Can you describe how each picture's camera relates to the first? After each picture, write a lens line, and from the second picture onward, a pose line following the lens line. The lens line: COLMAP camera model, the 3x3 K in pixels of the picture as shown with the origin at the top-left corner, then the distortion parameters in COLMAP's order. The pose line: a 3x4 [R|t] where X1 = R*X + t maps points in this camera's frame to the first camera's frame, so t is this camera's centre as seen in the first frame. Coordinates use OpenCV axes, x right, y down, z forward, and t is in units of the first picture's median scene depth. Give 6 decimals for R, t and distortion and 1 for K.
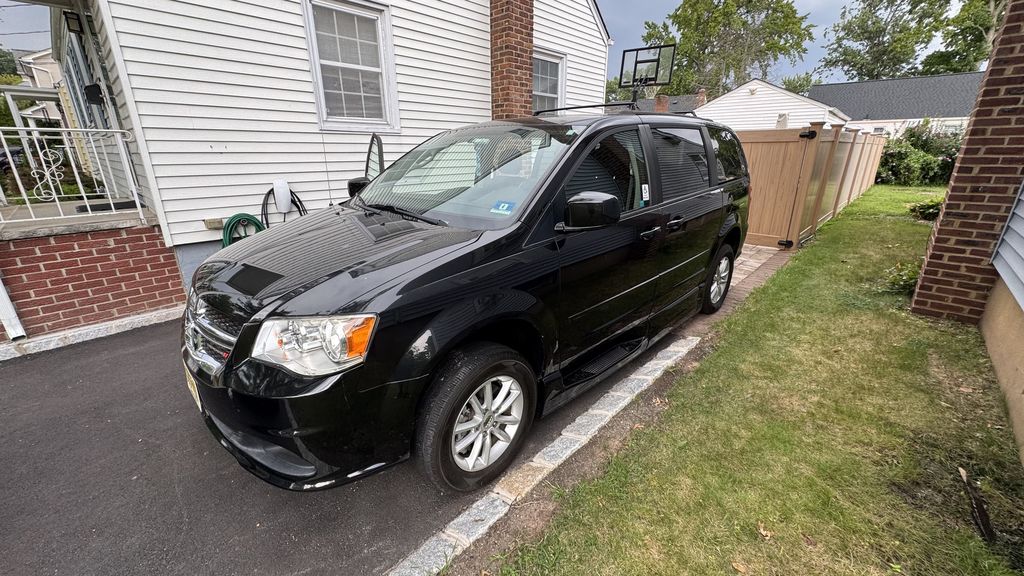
lens RADIAL K [[412.2, 0, 512.4], [0, 412.2, 289.2], [0, 0, 1]] dist [-0.000189, 0.000042]
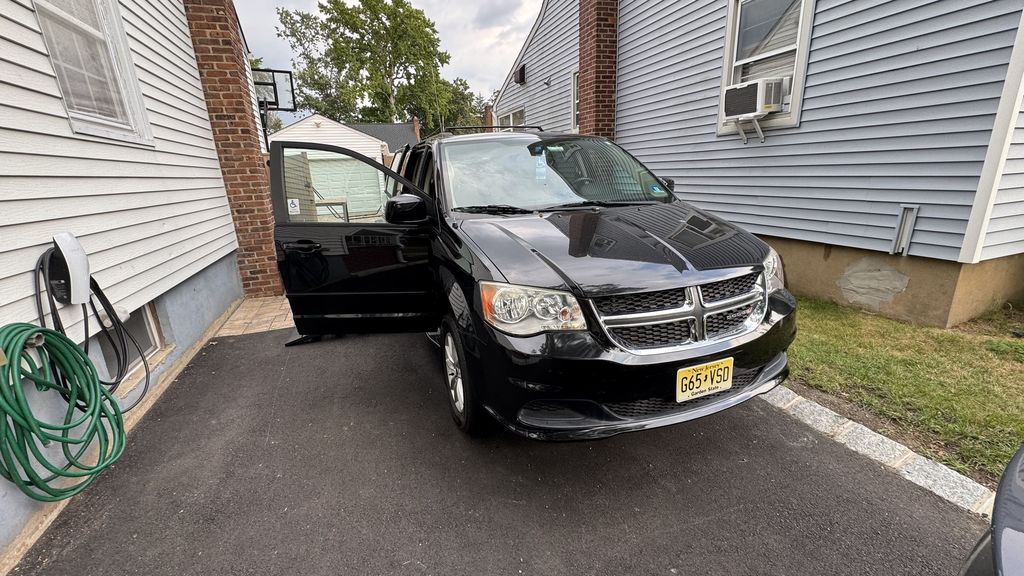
lens RADIAL K [[412.2, 0, 511.0], [0, 412.2, 290.4], [0, 0, 1]] dist [-0.000189, 0.000042]
pose [[0.447953, -0.265473, 0.853735, -0.146814], [0.325482, 0.937796, 0.120832, -0.019008], [-0.832706, 0.223748, 0.506495, 0.070794]]
